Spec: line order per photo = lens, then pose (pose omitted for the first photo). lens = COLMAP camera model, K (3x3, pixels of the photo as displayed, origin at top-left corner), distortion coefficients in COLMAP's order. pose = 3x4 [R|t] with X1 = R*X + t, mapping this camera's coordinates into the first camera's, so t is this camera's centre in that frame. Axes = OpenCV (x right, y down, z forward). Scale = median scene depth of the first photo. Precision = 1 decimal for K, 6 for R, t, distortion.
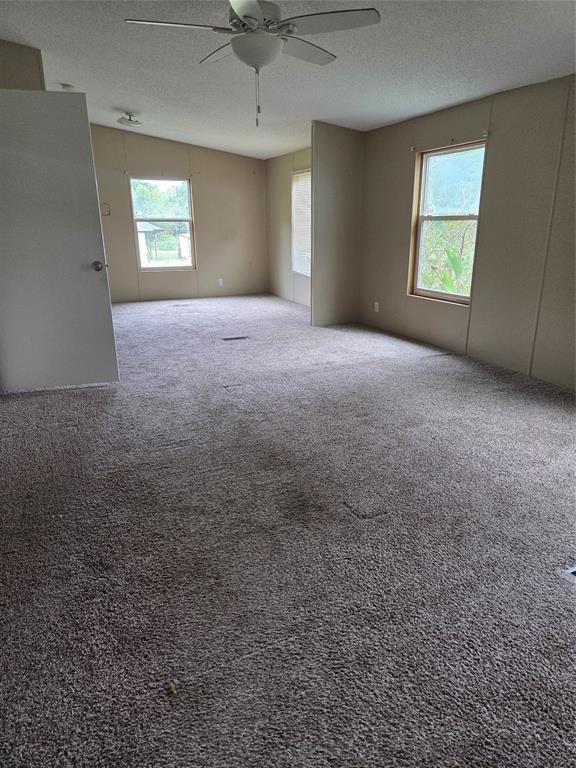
lens RADIAL K [[518.0, 0, 296.4], [0, 518.0, 382.0], [0, 0, 1]] dist [0.087885, -0.076610]
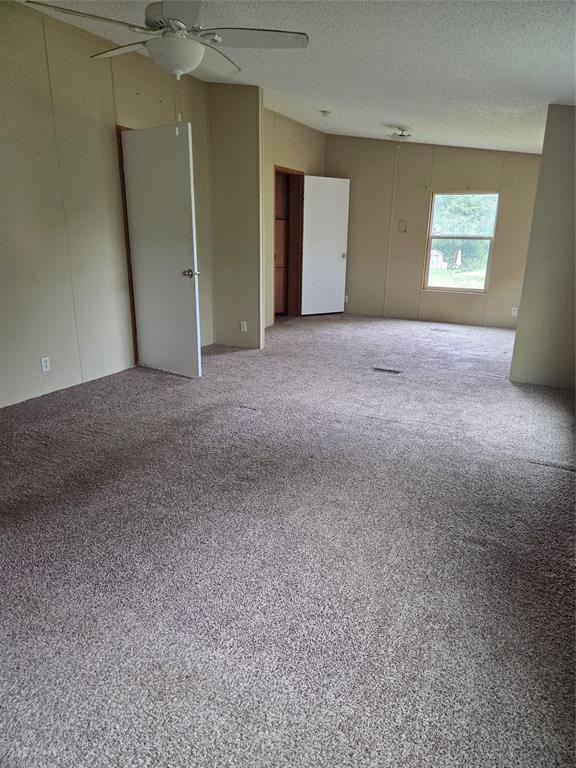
lens RADIAL K [[518.0, 0, 296.4], [0, 518.0, 382.0], [0, 0, 1]] dist [0.087885, -0.076610]
pose [[0.609862, 0.234621, -0.756982, 0.393850], [-0.258143, 0.961891, 0.090159, -0.090750], [0.749287, 0.140425, 0.647186, 0.277386]]
